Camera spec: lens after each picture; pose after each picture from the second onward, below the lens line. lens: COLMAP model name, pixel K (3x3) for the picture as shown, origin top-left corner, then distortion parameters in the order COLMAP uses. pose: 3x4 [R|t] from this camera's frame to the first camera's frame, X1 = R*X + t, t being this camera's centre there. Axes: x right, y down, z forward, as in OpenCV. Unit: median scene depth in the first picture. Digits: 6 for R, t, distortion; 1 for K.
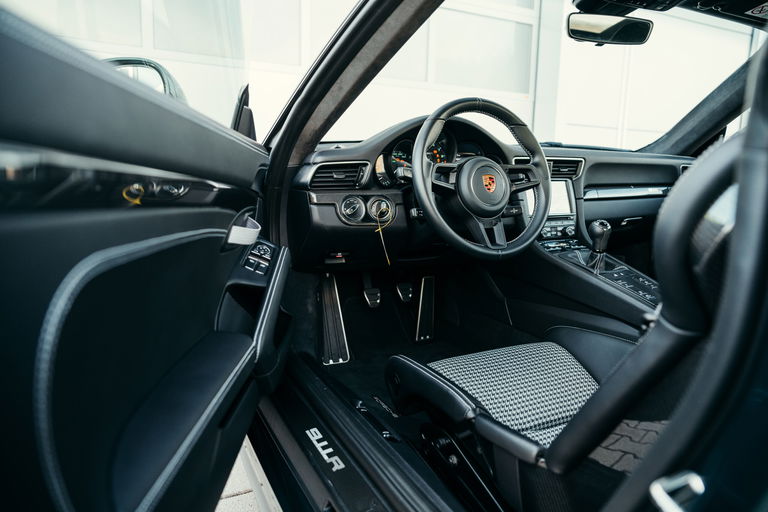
lens RADIAL K [[528.5, 0, 385.1], [0, 528.5, 256.2], [0, 0, 1]] dist [0.003530, 0.001634]
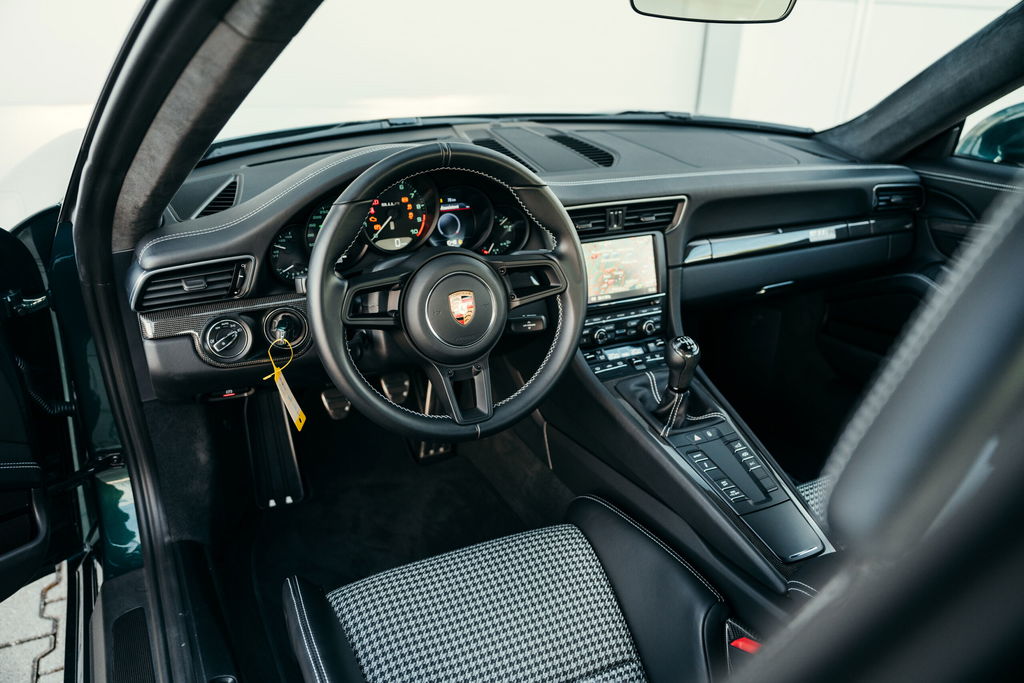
lens RADIAL K [[821.0, 0, 516.7], [0, 821.0, 339.6], [0, 0, 1]] dist [0.011253, 0.003059]
pose [[0.999855, 0.016713, 0.003255, 0.203963], [-0.017010, 0.972028, 0.234248, -0.248860], [0.000751, -0.234270, 0.972171, 0.119535]]
